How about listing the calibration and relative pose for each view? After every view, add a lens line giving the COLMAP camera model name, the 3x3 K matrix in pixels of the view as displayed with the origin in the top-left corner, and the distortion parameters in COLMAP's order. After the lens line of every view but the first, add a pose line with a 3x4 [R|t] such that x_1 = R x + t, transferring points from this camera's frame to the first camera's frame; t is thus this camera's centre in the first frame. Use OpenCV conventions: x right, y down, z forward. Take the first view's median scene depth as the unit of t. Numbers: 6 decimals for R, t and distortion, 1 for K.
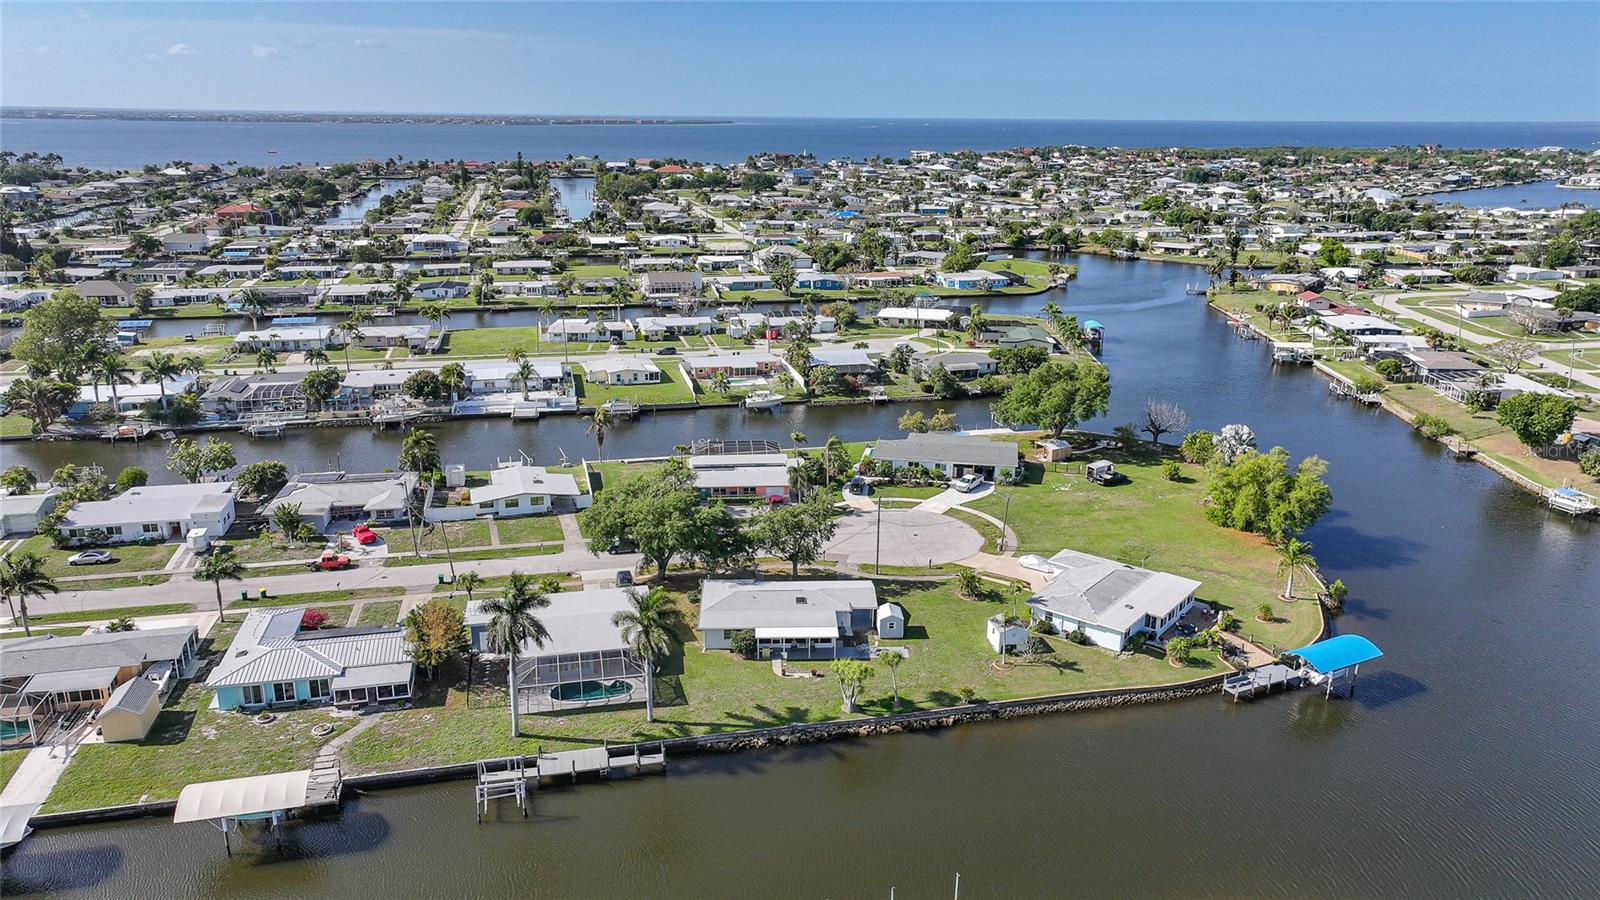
lens RADIAL K [[1122.5, 0, 800.0], [0, 1122.5, 450.0], [0, 0, 1]] dist [0.000639, 0.005776]
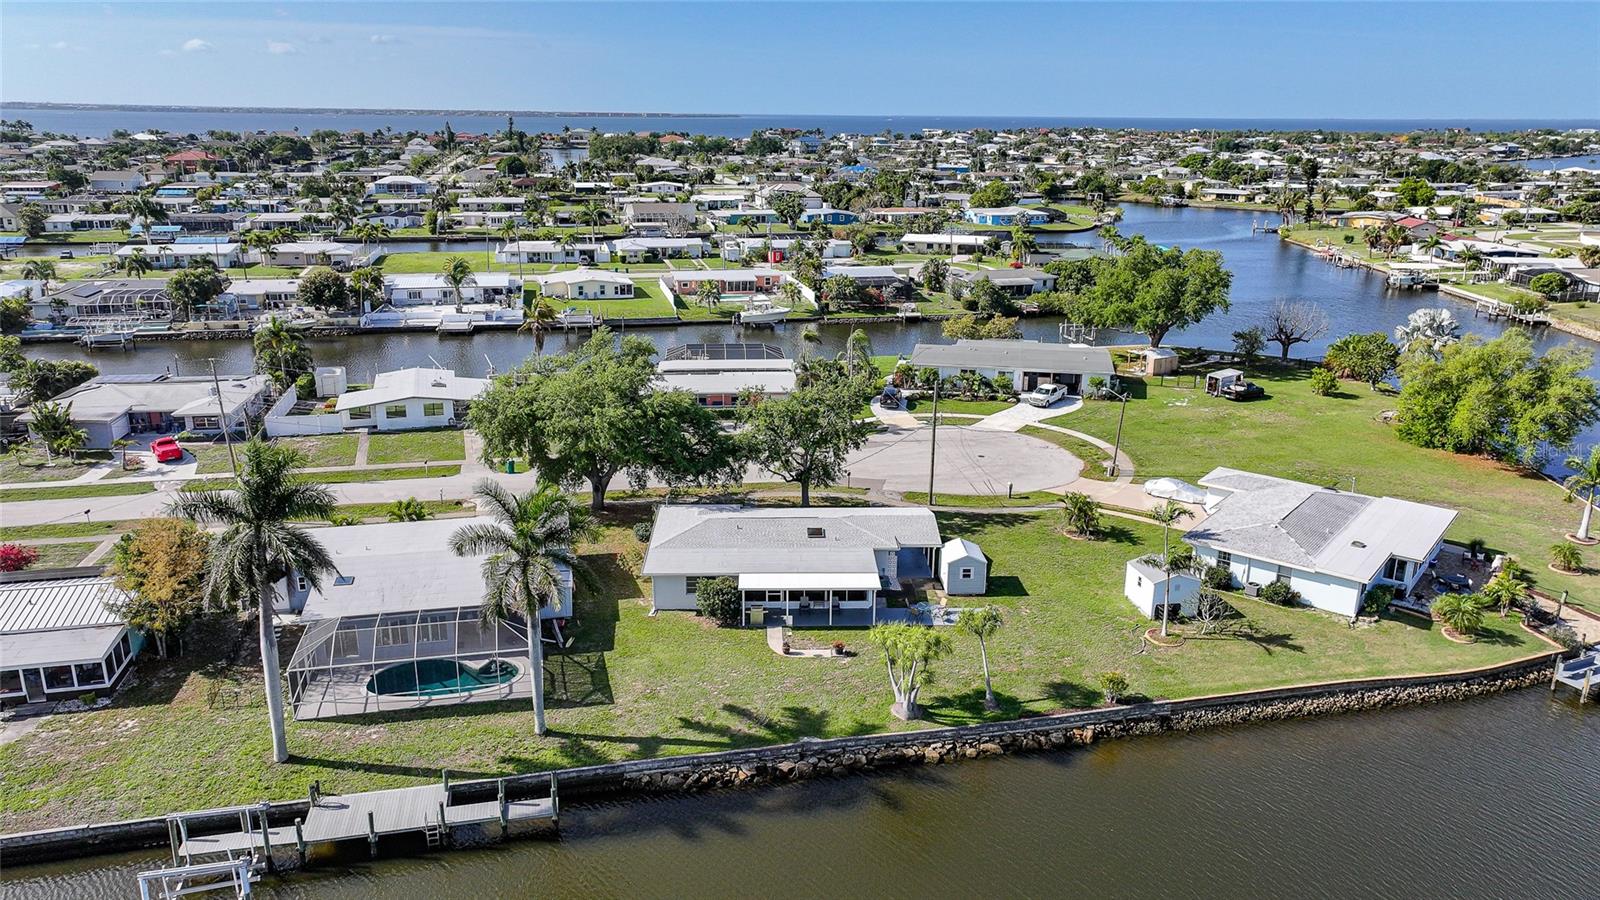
lens RADIAL K [[1122.5, 0, 800.0], [0, 1122.5, 450.0], [0, 0, 1]] dist [0.000639, 0.005776]
pose [[0.999982, 0.003146, -0.005131, -0.003481], [-0.003141, 0.999995, 0.000981, 0.066426], [0.005134, -0.000965, 0.999986, 0.293816]]
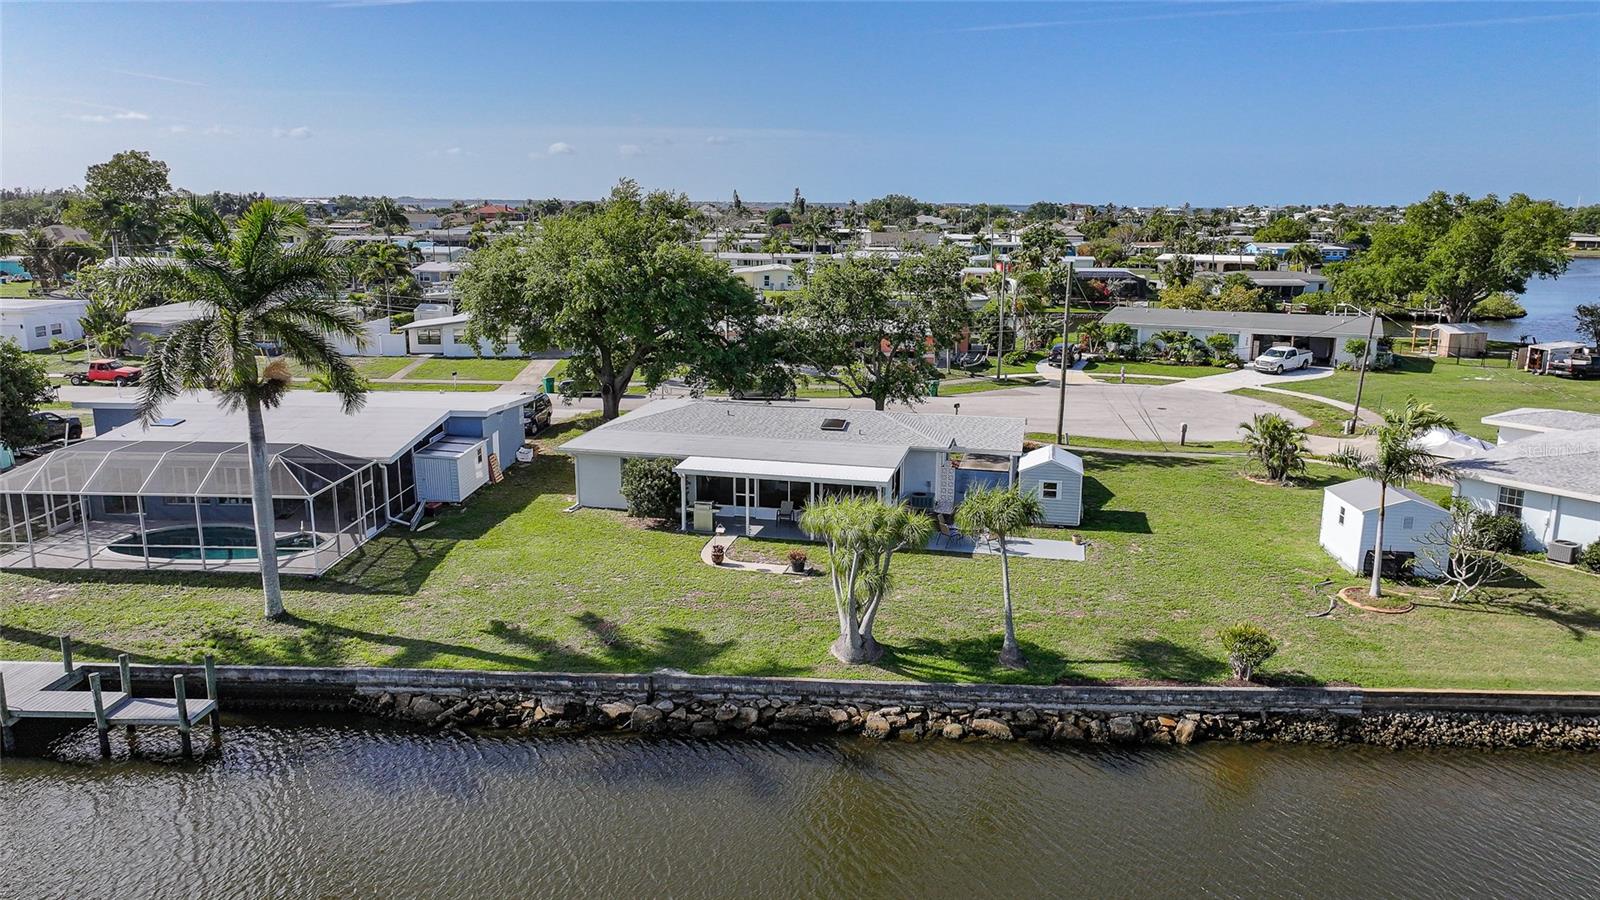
lens RADIAL K [[1122.6, 0, 800.0], [0, 1122.6, 450.0], [0, 0, 1]] dist [-0.006997, 0.022448]
pose [[0.965138, 0.055661, -0.255756, 0.070948], [-0.074947, 0.994982, -0.066282, 0.128550], [0.250783, 0.083140, 0.964466, 0.449243]]
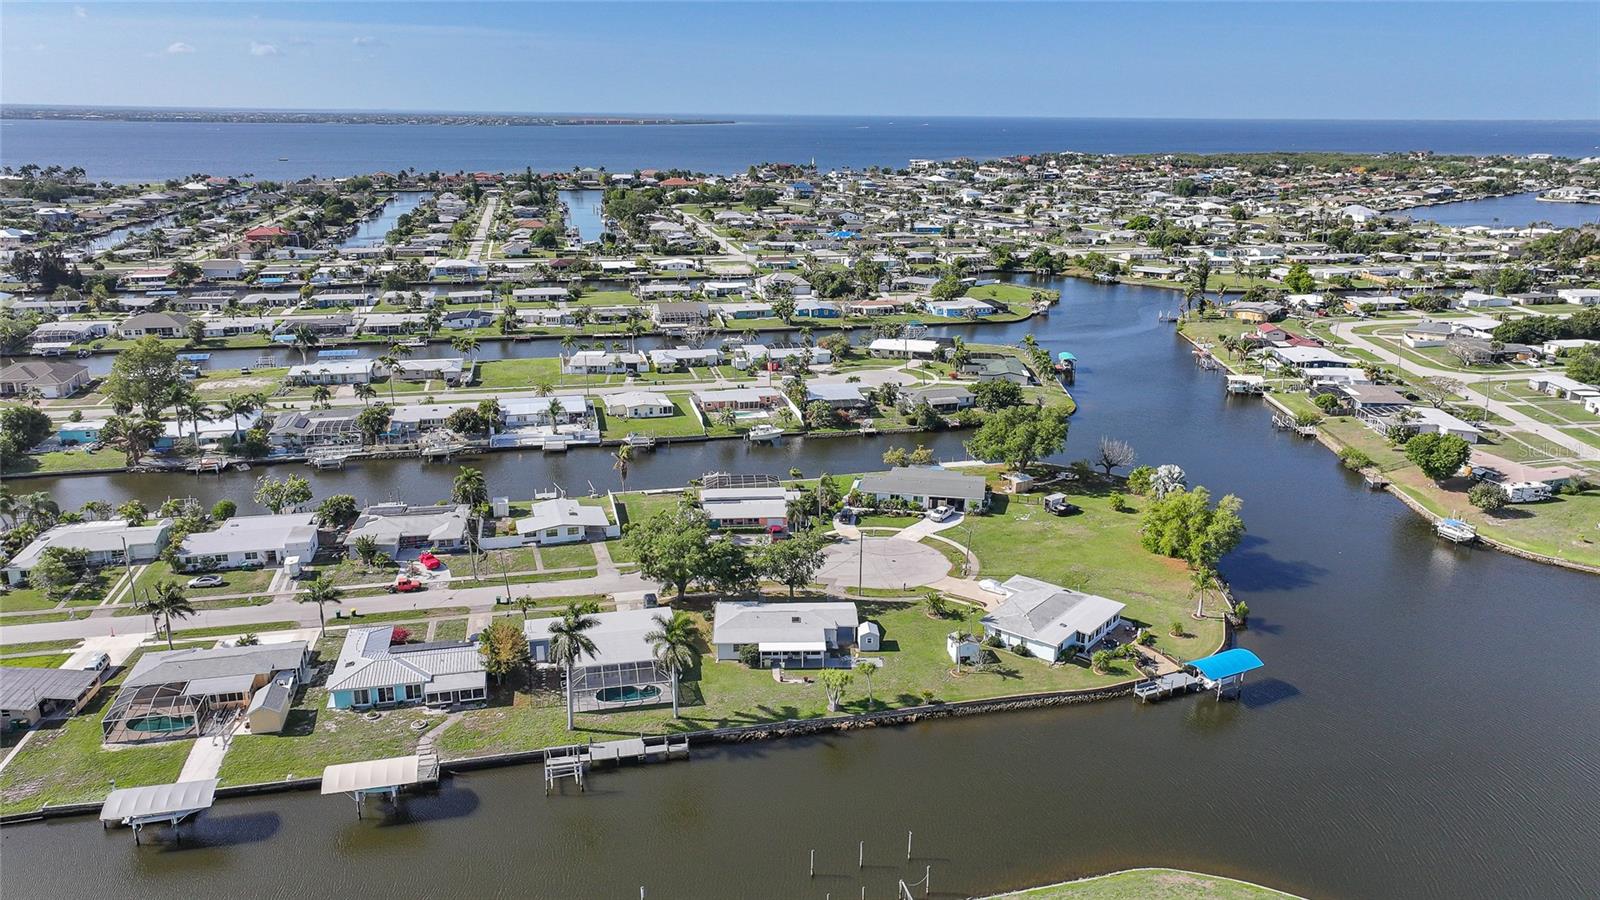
lens RADIAL K [[1122.5, 0, 800.0], [0, 1122.5, 450.0], [0, 0, 1]] dist [0.000639, 0.005776]
pose [[0.999999, 0.000501, -0.001450, 0.005217], [-0.000498, 0.999997, 0.002478, -0.040902], [0.001451, -0.002478, 0.999996, -0.169830]]
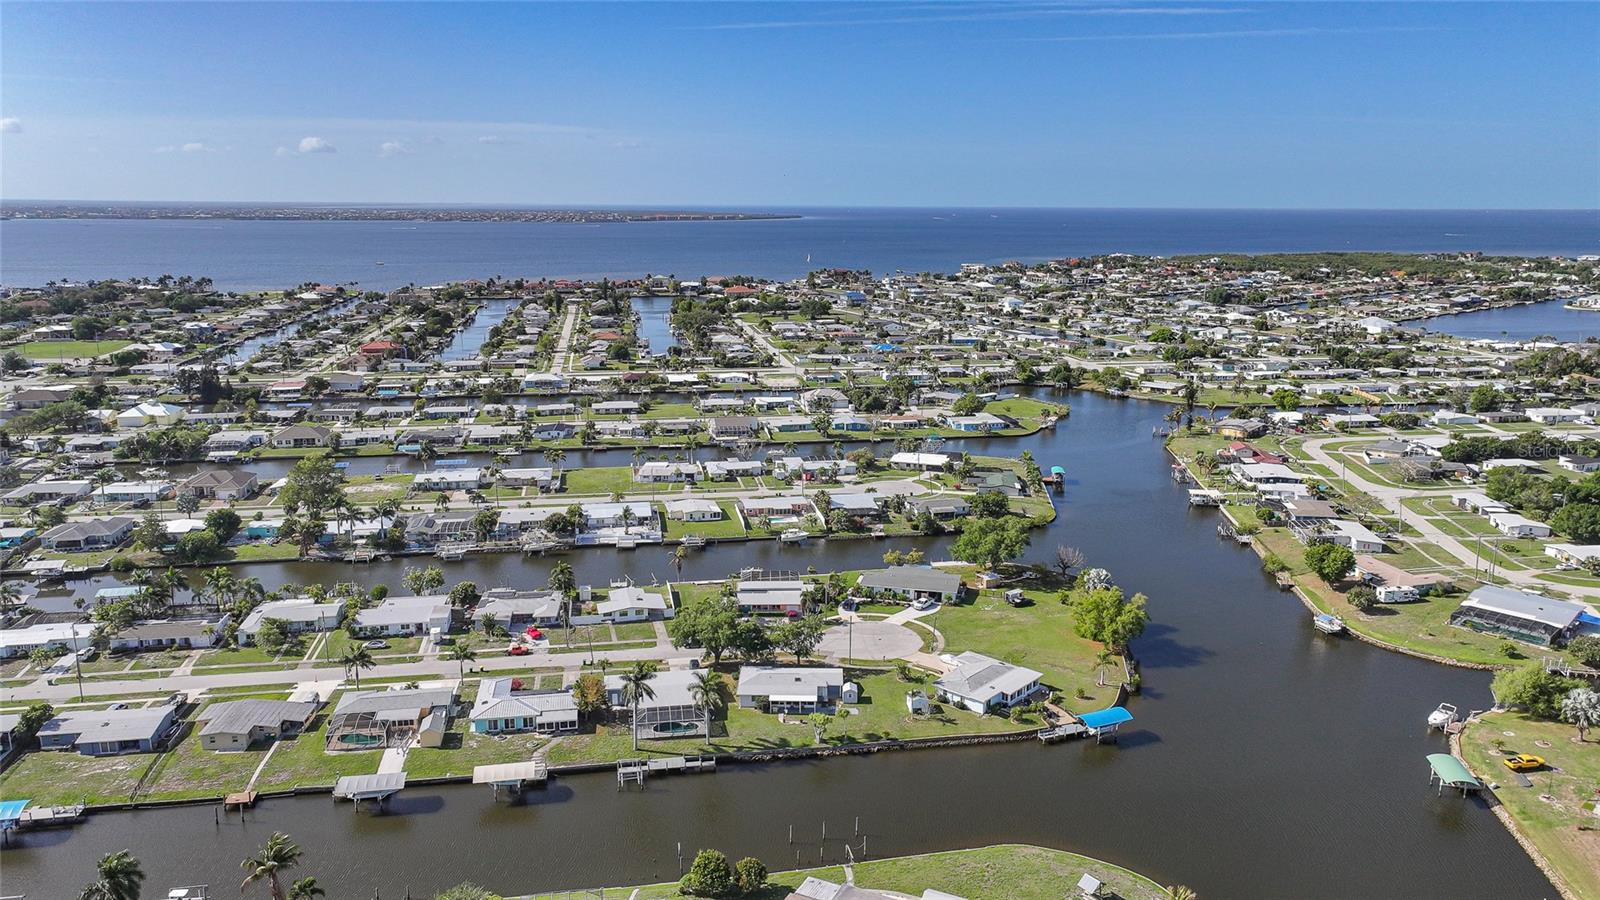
lens RADIAL K [[1122.5, 0, 800.0], [0, 1122.5, 450.0], [0, 0, 1]] dist [0.000639, 0.005776]
pose [[0.998209, 0.009081, -0.059129, 0.075919], [-0.013381, 0.997261, -0.072739, -0.066499], [0.058306, 0.073400, 0.995597, -0.535624]]
